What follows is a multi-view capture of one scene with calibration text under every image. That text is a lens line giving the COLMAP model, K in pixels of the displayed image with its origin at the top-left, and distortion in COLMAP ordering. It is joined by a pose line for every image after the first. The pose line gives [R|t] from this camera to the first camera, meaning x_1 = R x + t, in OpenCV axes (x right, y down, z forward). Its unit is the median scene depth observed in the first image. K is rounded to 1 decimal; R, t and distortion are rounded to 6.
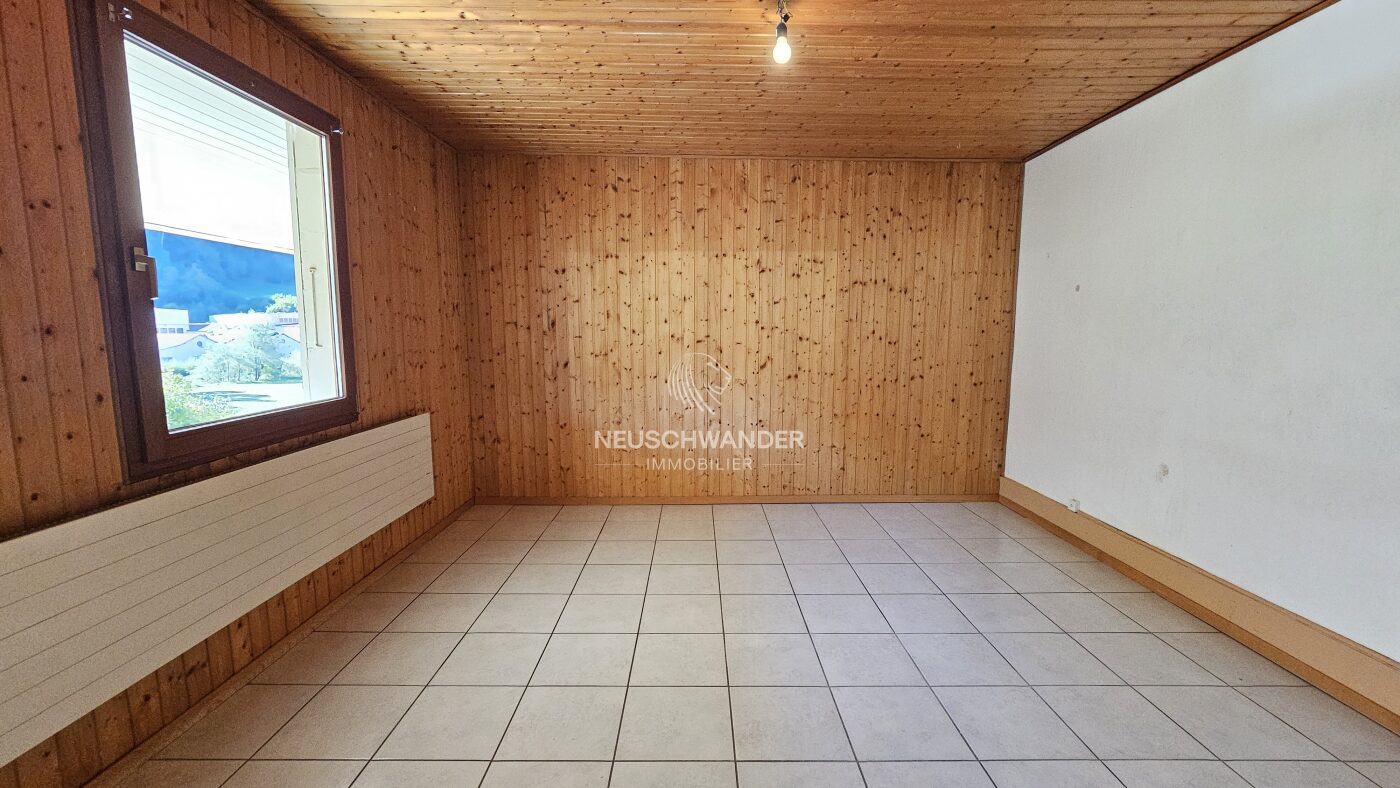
lens RADIAL K [[572.8, 0, 700.1], [0, 572.8, 400.2], [0, 0, 1]] dist [-0.003218, 0.000000]
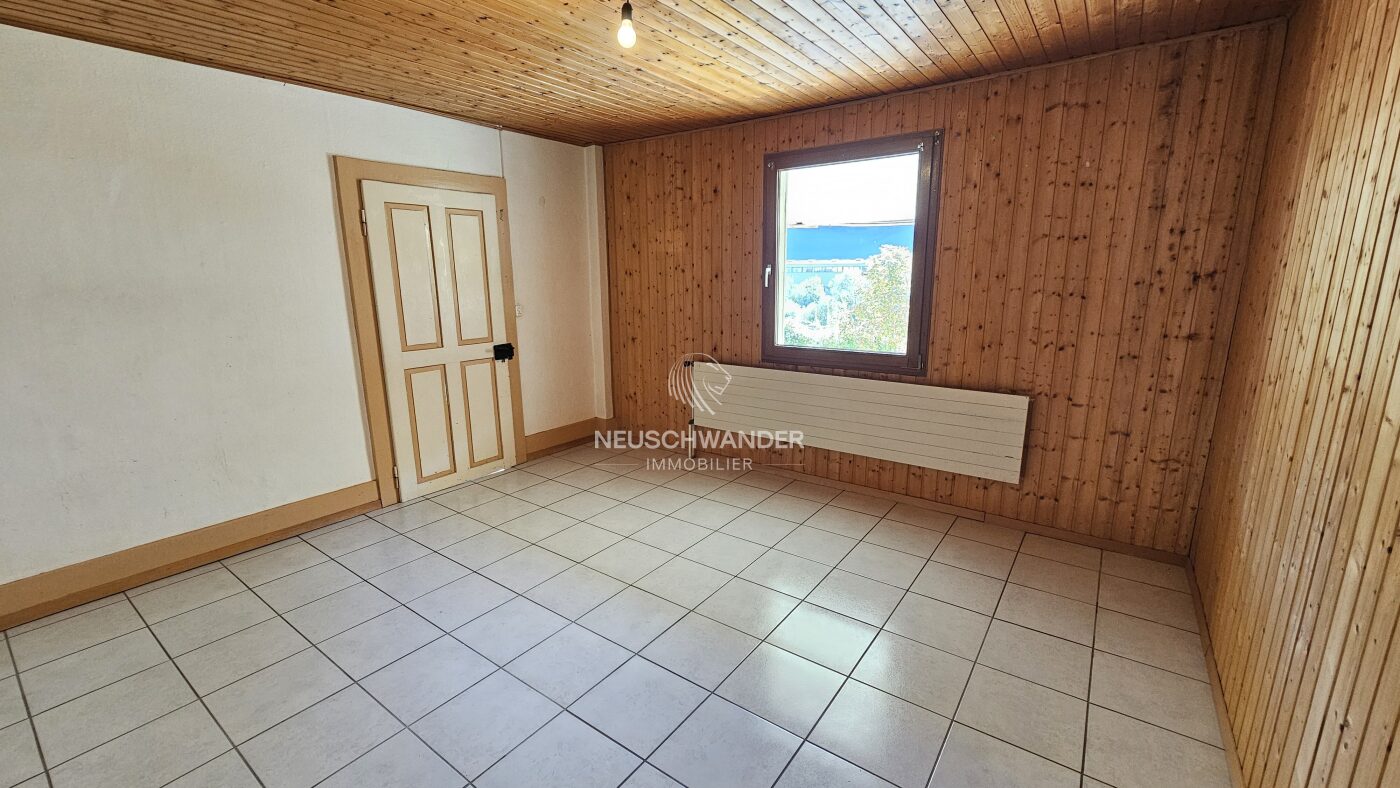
lens RADIAL K [[577.2, 0, 700.0], [0, 577.2, 394.0], [0, 0, 1]] dist [-0.000199, 0.000033]
pose [[-0.585937, 0.174454, -0.791355, 0.696813], [-0.090506, 0.956354, 0.277840, -0.234466], [0.805286, 0.234420, -0.544574, 1.308211]]
